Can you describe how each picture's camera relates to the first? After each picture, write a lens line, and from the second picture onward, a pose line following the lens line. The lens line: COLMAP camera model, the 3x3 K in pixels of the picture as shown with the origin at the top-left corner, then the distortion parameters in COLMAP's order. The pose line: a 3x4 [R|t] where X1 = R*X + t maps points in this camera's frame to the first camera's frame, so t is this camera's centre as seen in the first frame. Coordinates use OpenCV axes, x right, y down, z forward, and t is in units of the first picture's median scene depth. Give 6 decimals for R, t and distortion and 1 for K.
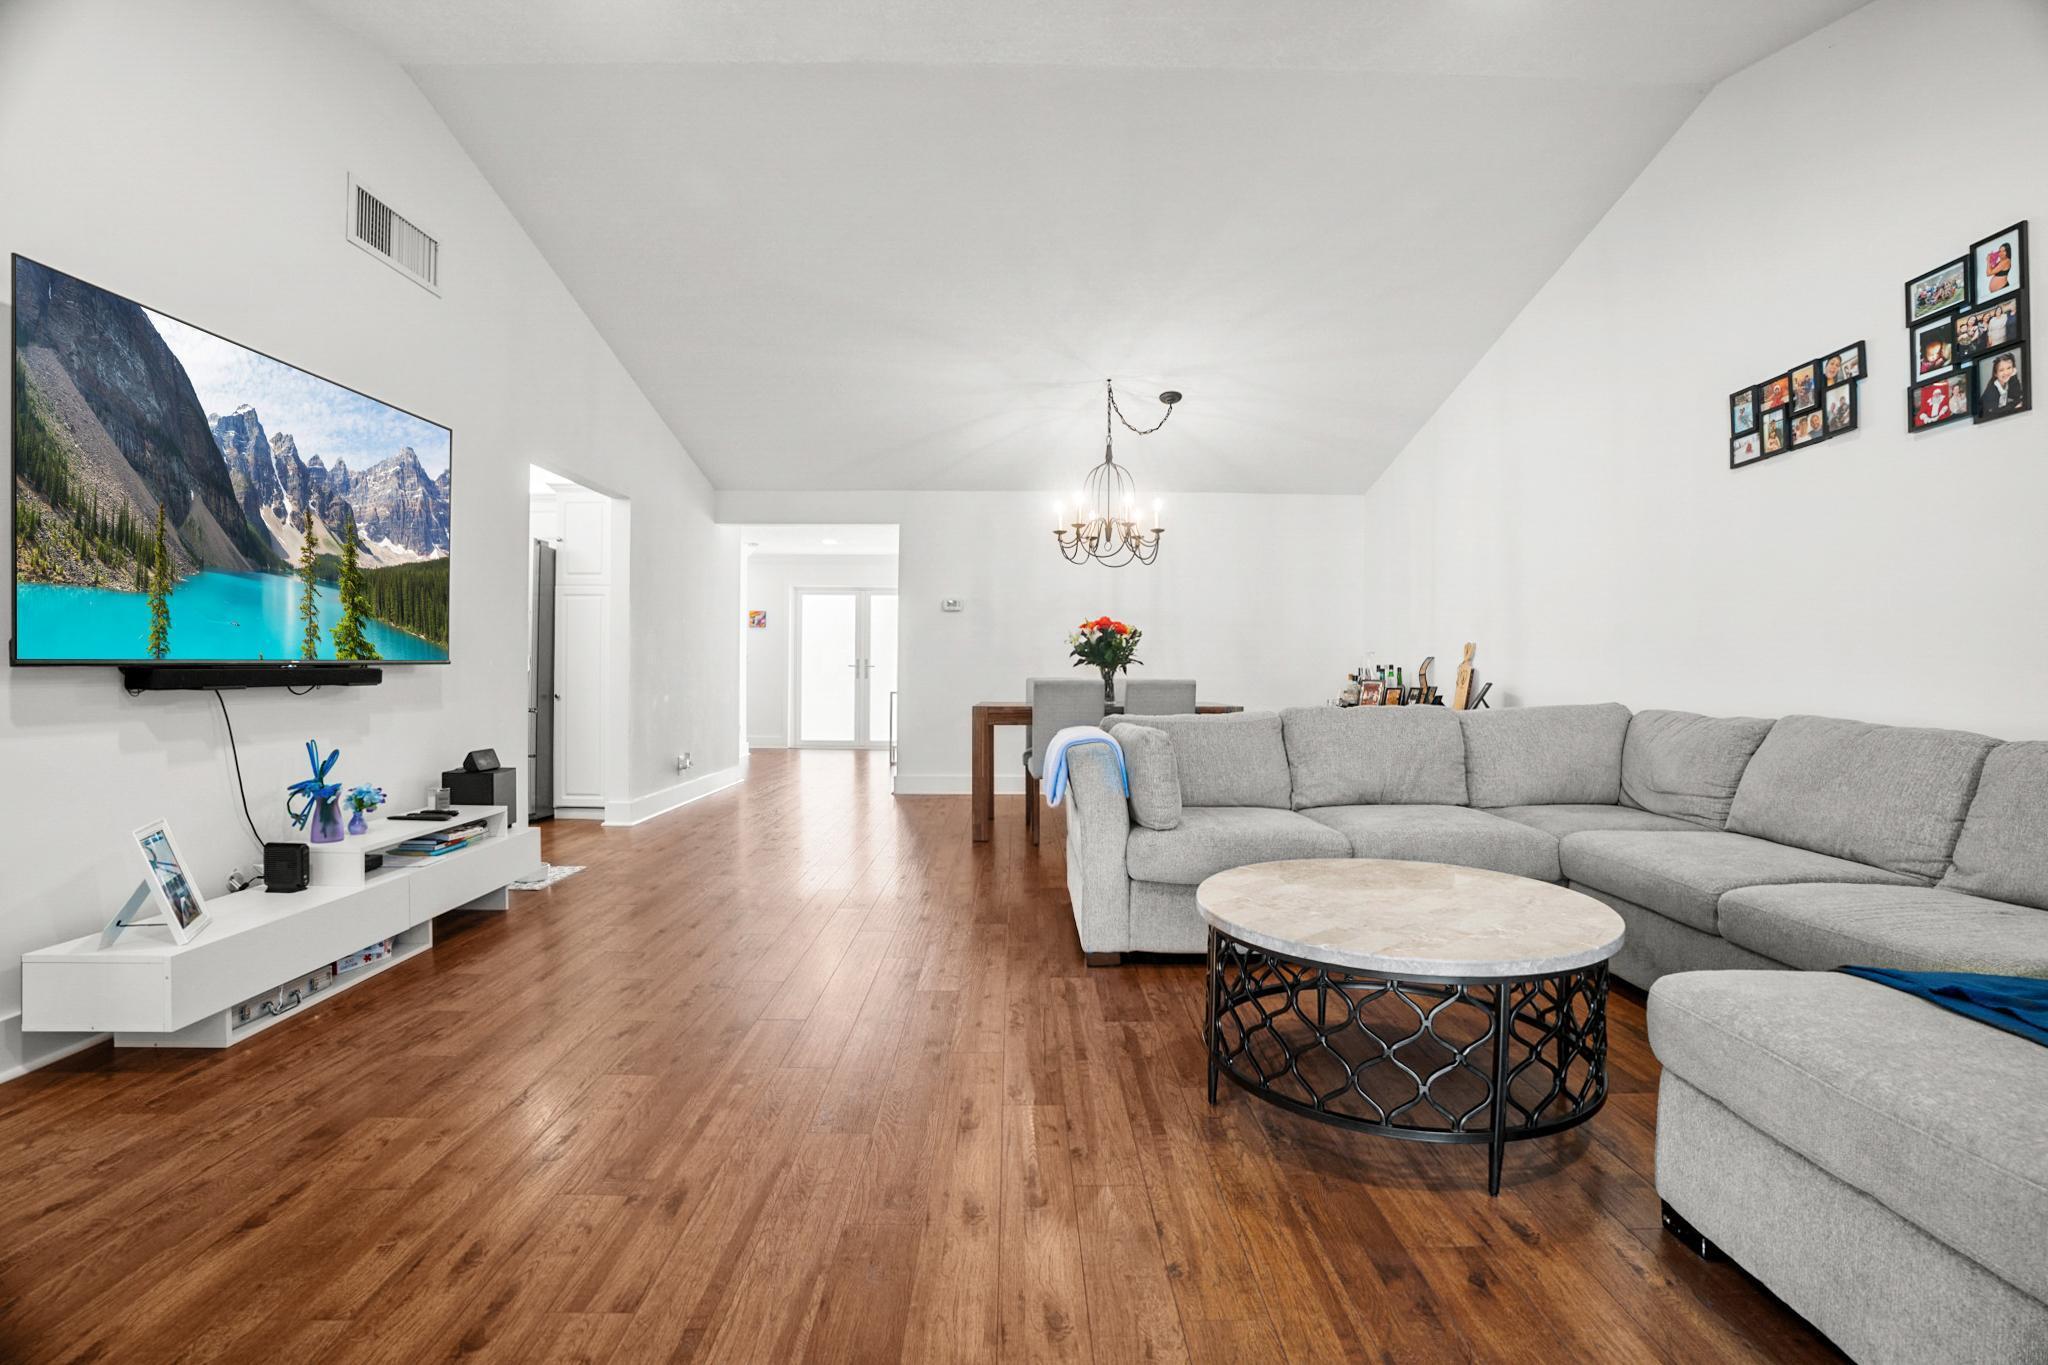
lens RADIAL K [[950.2, 0, 1030.1], [0, 950.2, 668.4], [0, 0, 1]] dist [-0.068454, 0.024289]
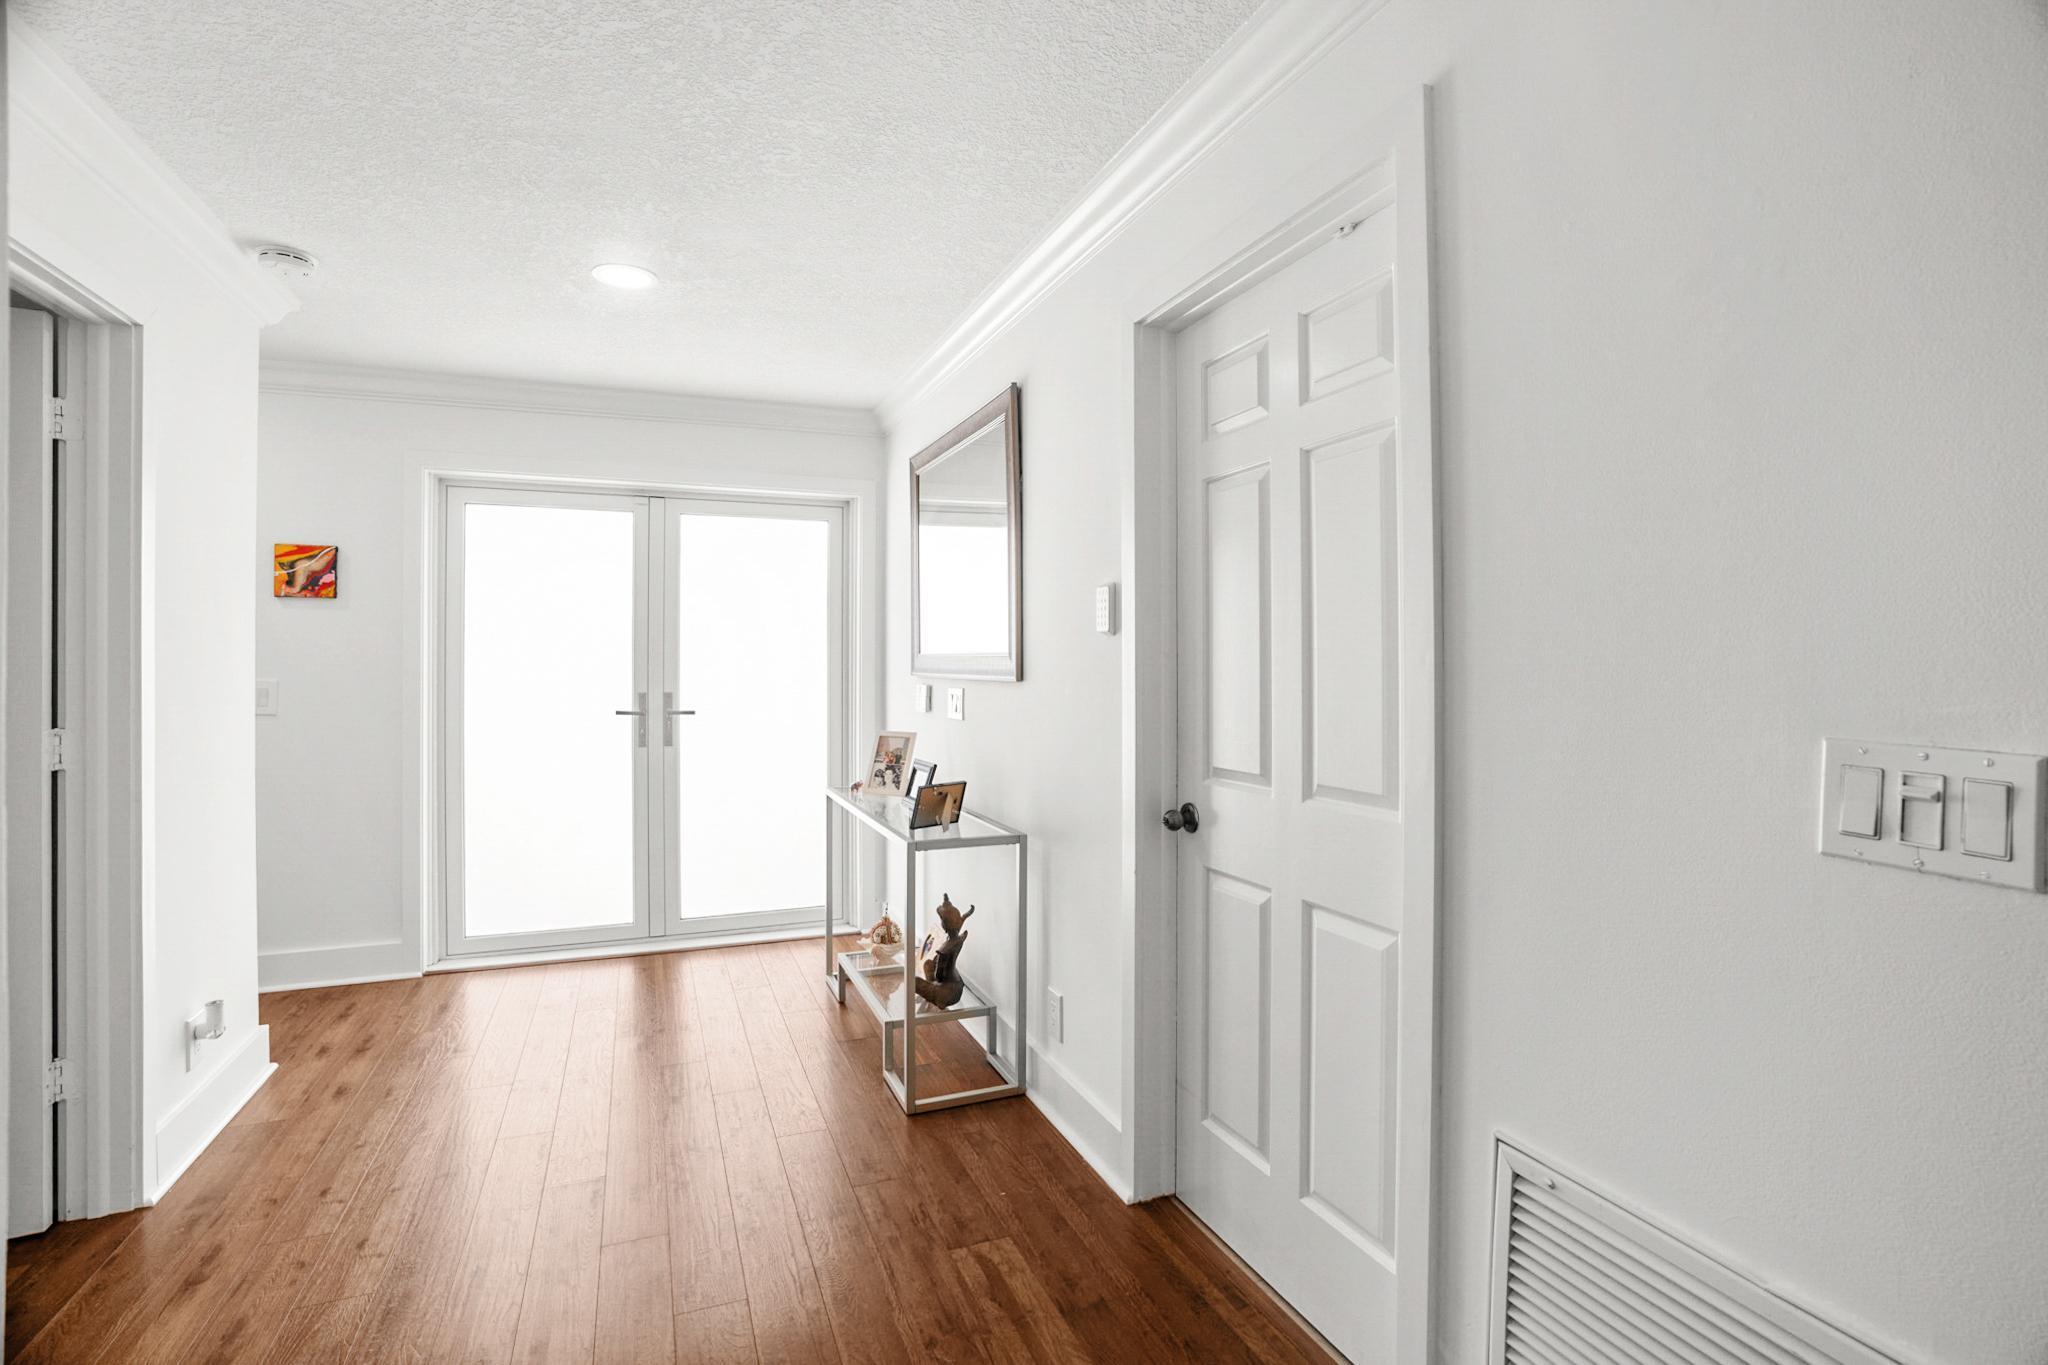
lens RADIAL K [[950.2, 0, 1021.9], [0, 950.2, 653.4], [0, 0, 1]] dist [-0.068454, 0.024289]
pose [[0.929402, -0.006531, 0.369012, -0.688653], [0.007317, 0.999973, -0.000730, -0.088511], [-0.368997, 0.003378, 0.929424, 2.402710]]
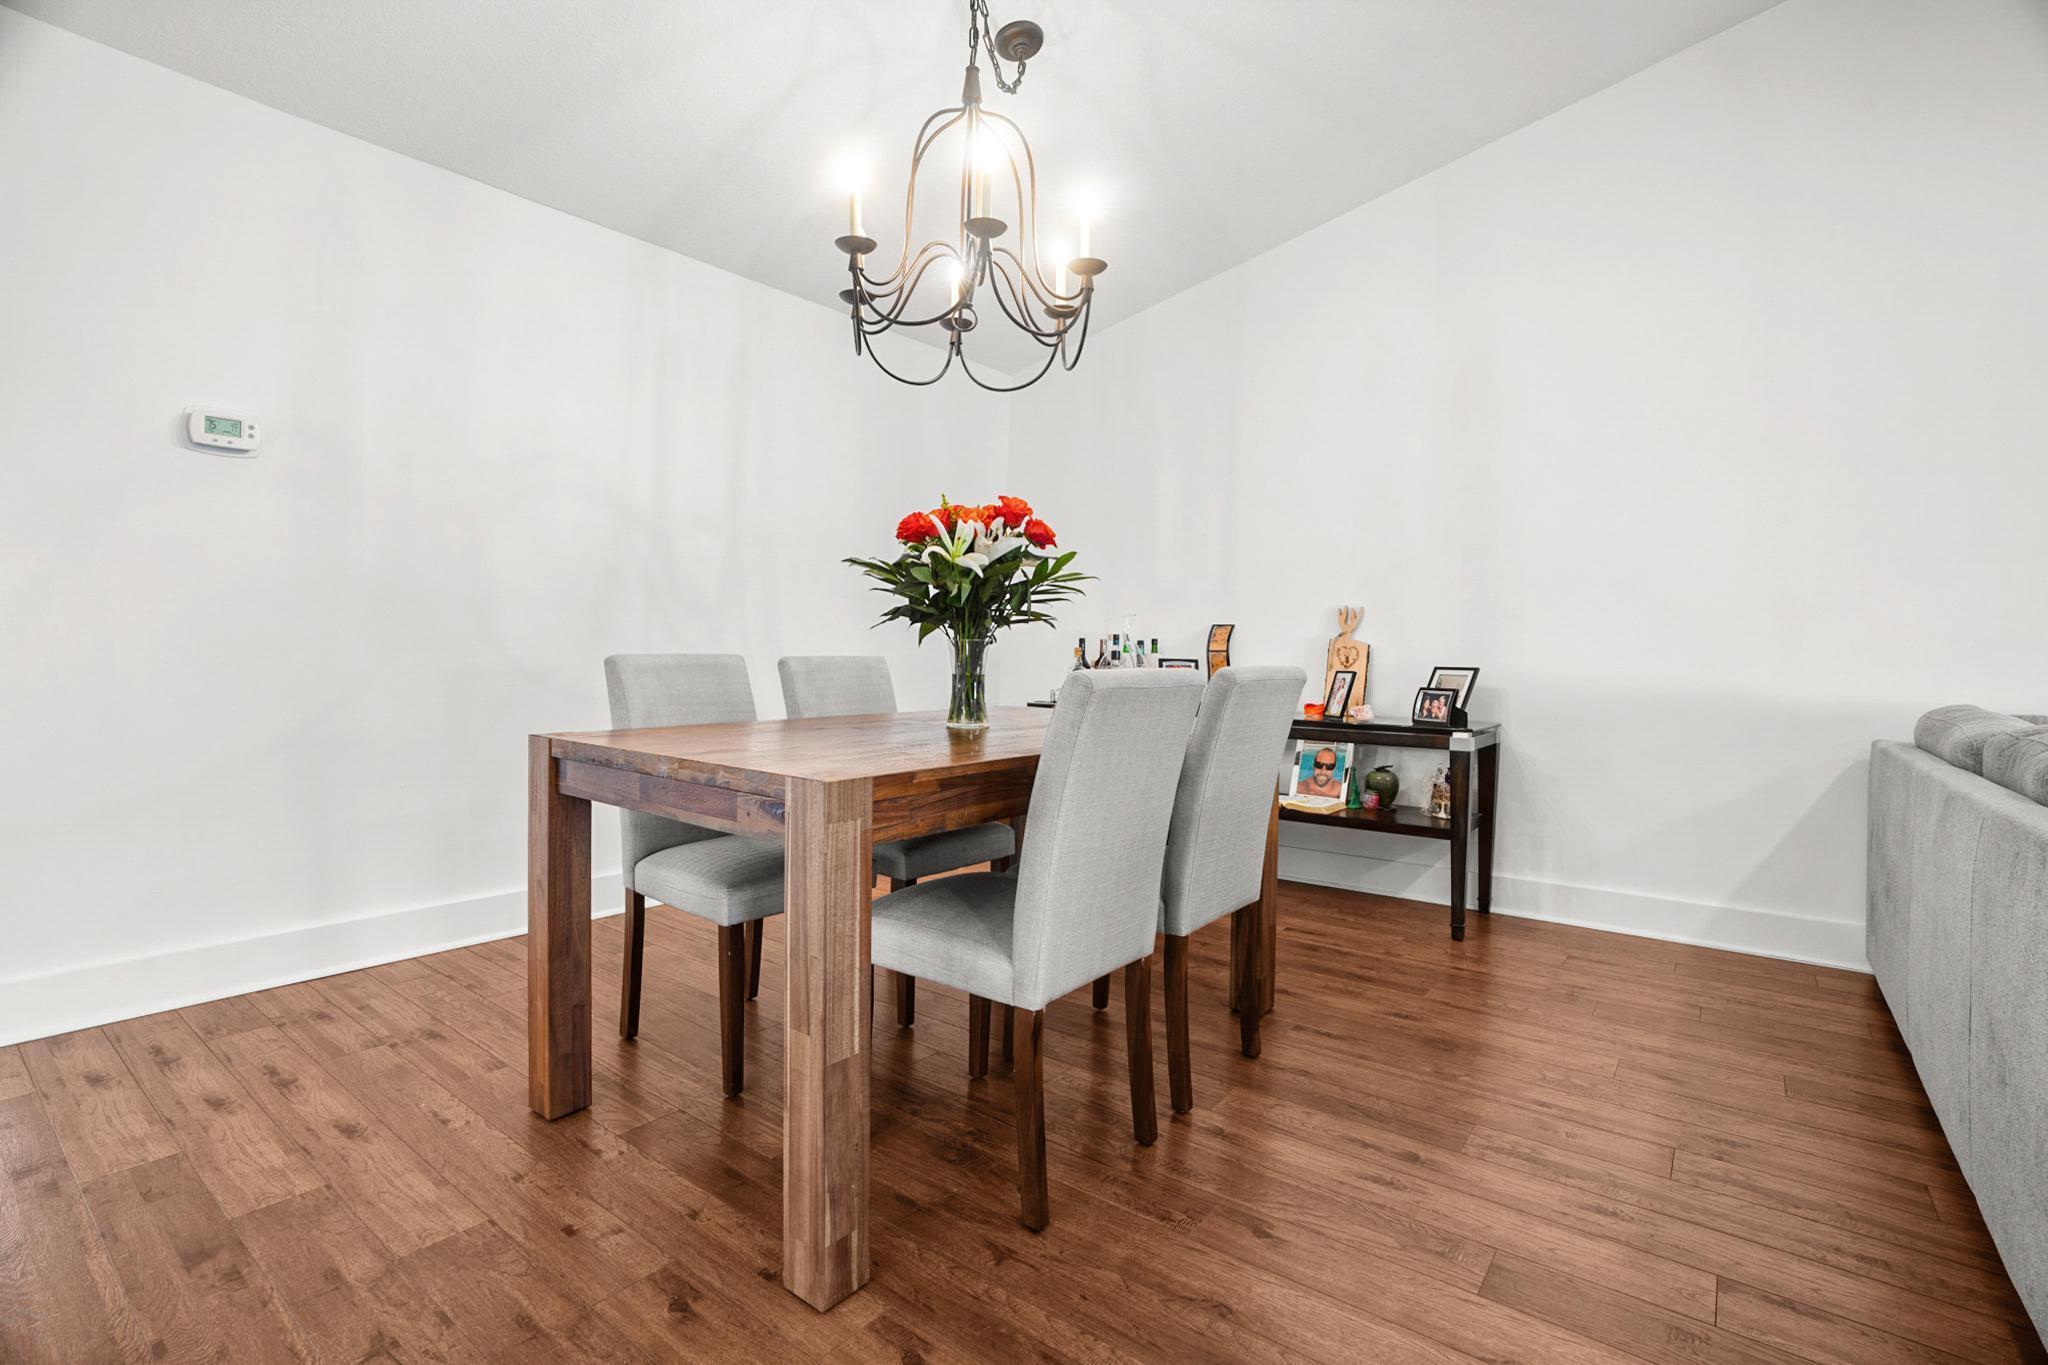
lens RADIAL K [[950.2, 0, 1027.2], [0, 950.2, 641.7], [0, 0, 1]] dist [-0.068454, 0.024289]
pose [[0.615603, 0.010285, 0.787990, -0.387285], [-0.018418, 0.999829, 0.001339, 0.003255], [-0.787841, -0.015338, 0.615687, 1.414059]]
